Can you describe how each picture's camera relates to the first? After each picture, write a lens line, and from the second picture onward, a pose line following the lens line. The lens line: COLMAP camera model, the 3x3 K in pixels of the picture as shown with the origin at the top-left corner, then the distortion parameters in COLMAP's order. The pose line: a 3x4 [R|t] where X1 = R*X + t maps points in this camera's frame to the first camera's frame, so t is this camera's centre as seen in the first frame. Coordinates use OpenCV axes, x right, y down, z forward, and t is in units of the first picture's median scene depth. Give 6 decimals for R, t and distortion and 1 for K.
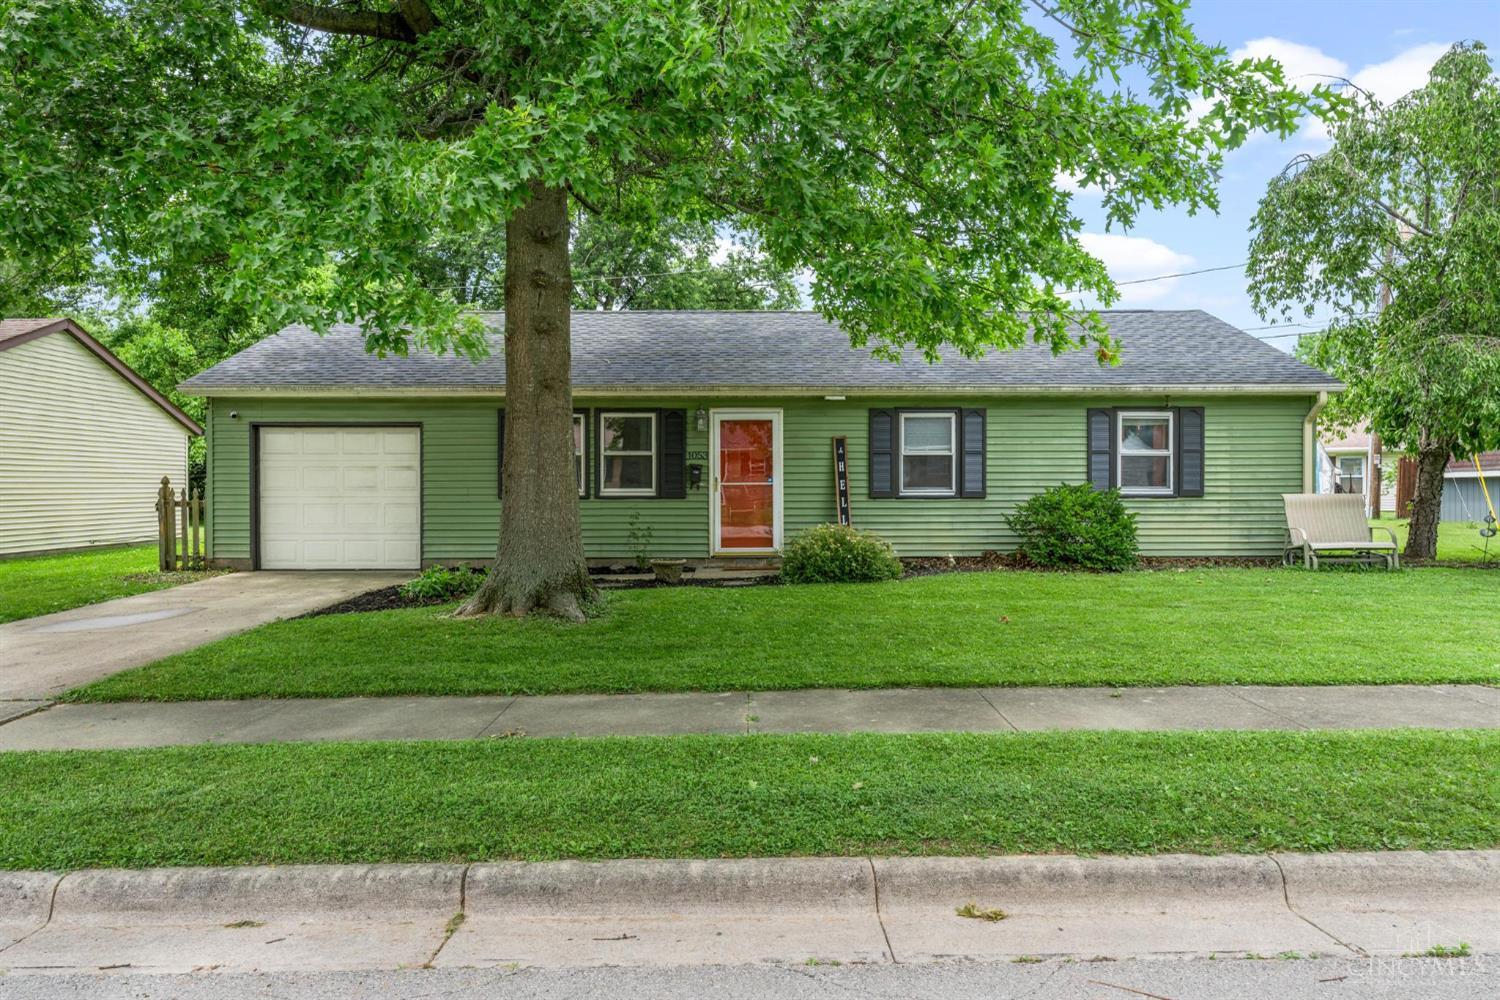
lens RADIAL K [[970.8, 0, 750.0], [0, 970.8, 500.0], [0, 0, 1]] dist [0.007951, 0.001629]
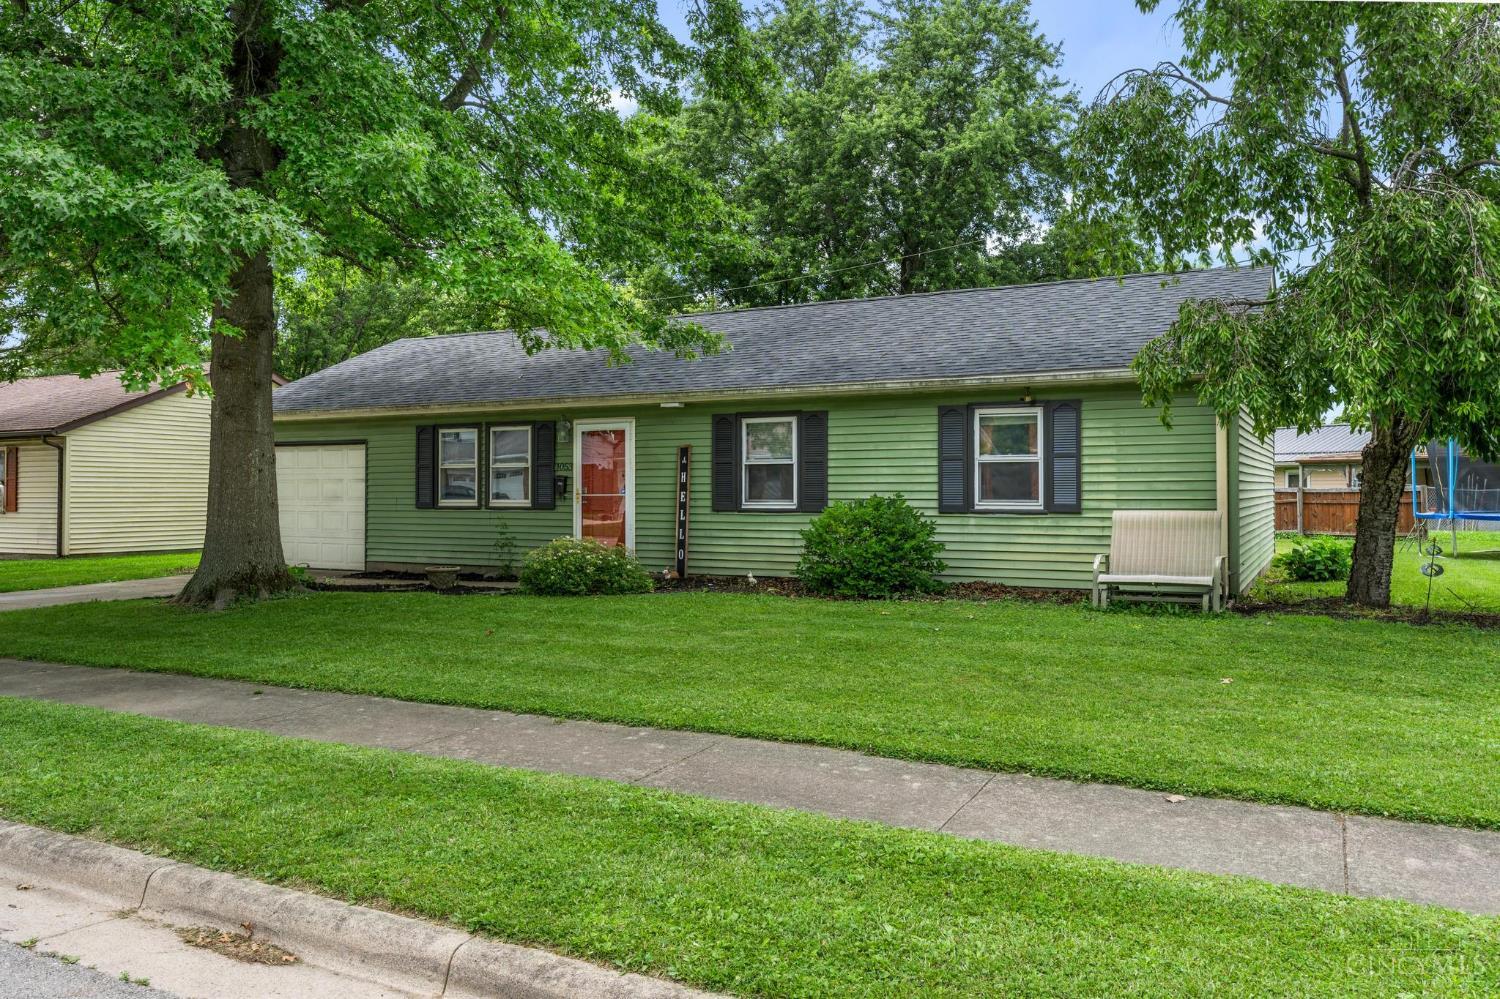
lens RADIAL K [[1096.2, 0, 750.0], [0, 1096.2, 499.5], [0, 0, 1]] dist [-0.002104, -0.001387]
pose [[0.882358, 0.004277, -0.470559, 0.649790], [-0.009189, 0.999925, -0.008141, -0.004668], [0.470489, 0.011507, 0.882331, 0.088996]]
